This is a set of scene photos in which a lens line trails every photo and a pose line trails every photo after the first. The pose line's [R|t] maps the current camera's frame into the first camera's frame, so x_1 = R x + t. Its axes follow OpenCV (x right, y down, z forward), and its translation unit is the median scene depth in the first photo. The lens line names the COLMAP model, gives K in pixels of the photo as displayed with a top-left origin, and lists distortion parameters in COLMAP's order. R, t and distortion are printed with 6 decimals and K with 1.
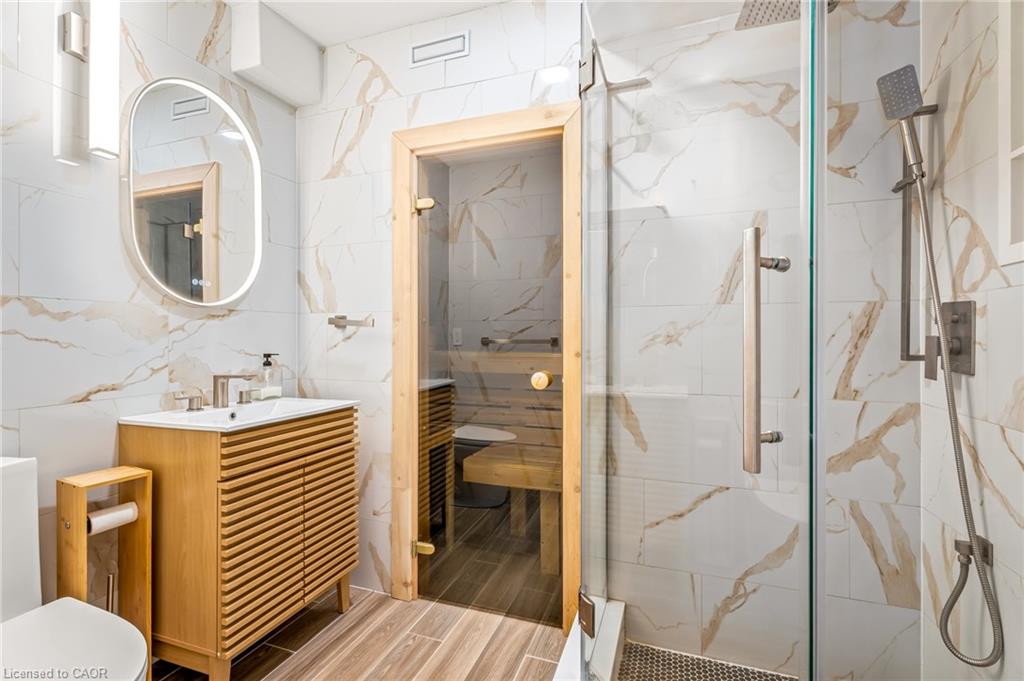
lens RADIAL K [[464.1, 0, 510.3], [0, 464.1, 337.8], [0, 0, 1]] dist [-0.027604, -0.000400]
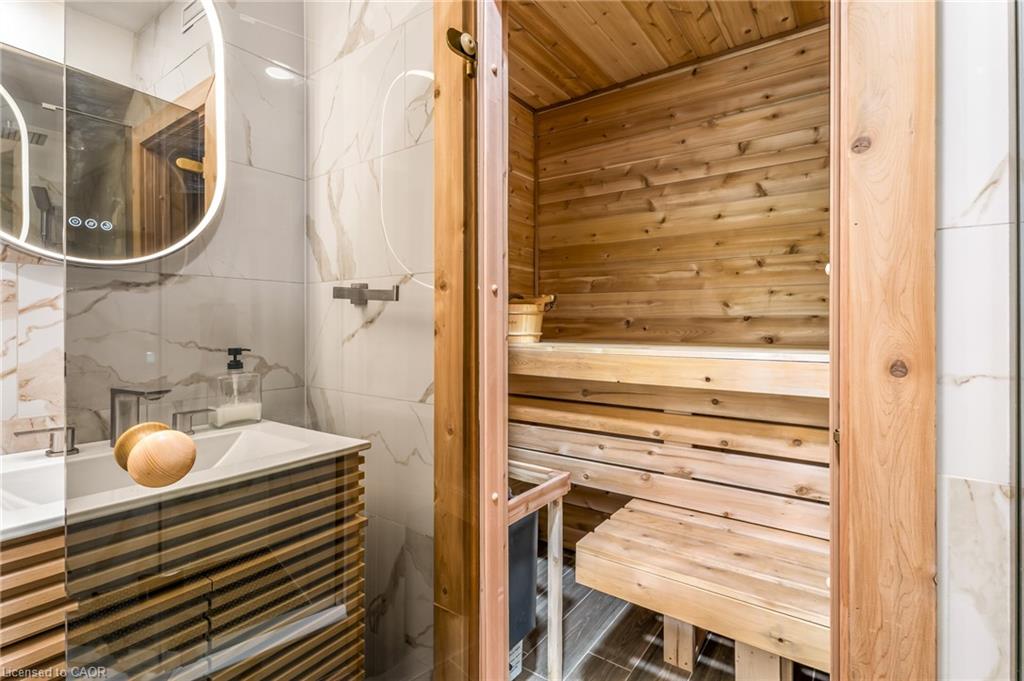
lens RADIAL K [[464.1, 0, 481.6], [0, 464.1, 319.7], [0, 0, 1]] dist [-0.027604, -0.000400]
pose [[0.941945, -0.003382, -0.335751, -0.027380], [0.000831, 0.999970, -0.007742, 0.002537], [0.335767, 0.007014, 0.941919, 0.528618]]
